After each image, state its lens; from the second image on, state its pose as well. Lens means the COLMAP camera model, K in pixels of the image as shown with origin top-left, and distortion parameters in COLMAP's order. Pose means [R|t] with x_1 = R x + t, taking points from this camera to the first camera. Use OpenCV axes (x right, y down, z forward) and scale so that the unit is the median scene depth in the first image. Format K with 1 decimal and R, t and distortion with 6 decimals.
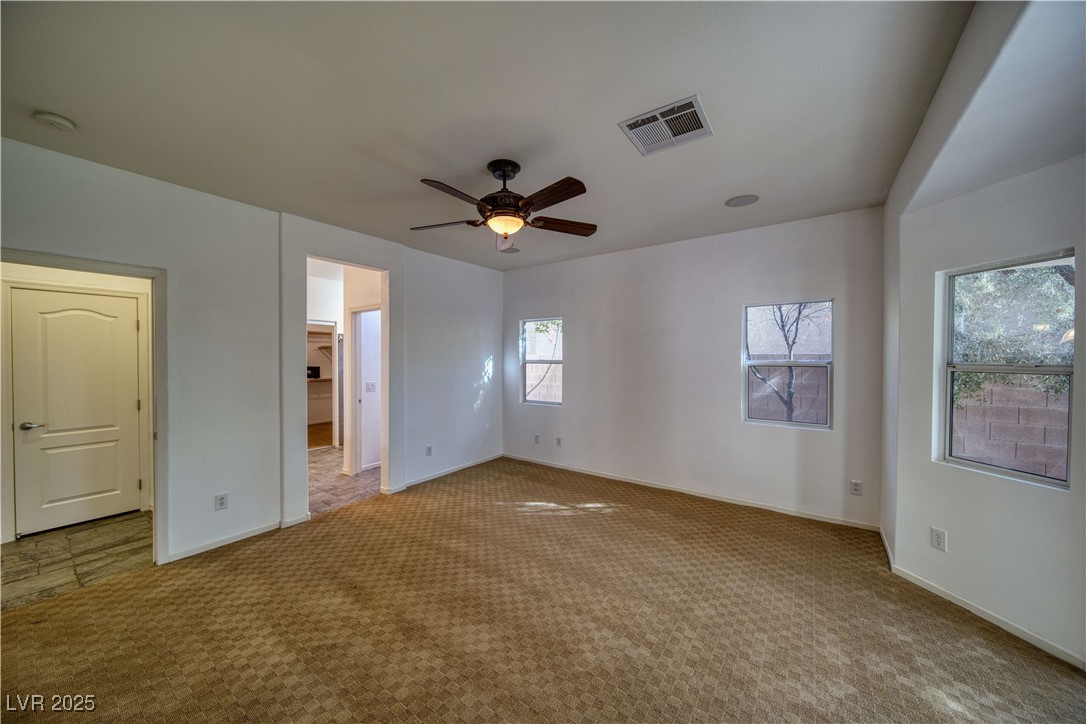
lens RADIAL K [[379.9, 0, 542.9], [0, 379.9, 360.5], [0, 0, 1]] dist [0.001085, -0.002254]
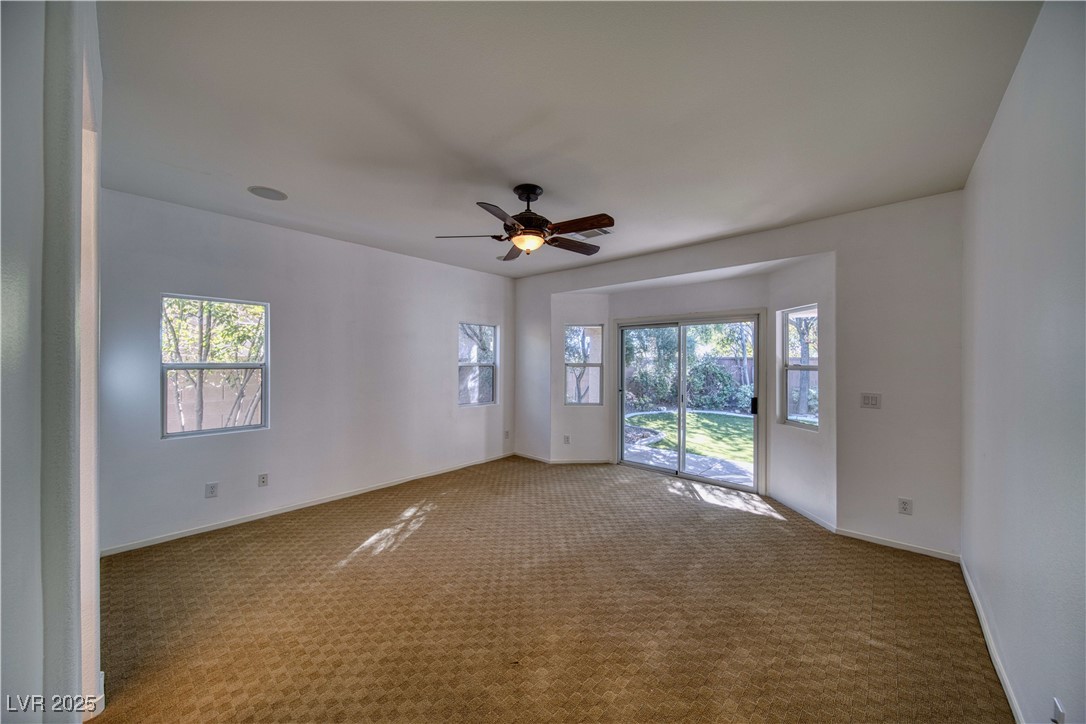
lens RADIAL K [[379.9, 0, 542.9], [0, 379.9, 360.5], [0, 0, 1]] dist [0.001085, -0.002254]
pose [[0.114852, 0.000787, 0.993382, -0.834433], [0.004505, 0.999989, -0.001313, -0.004707], [-0.993372, 0.004626, 0.114847, 0.573644]]
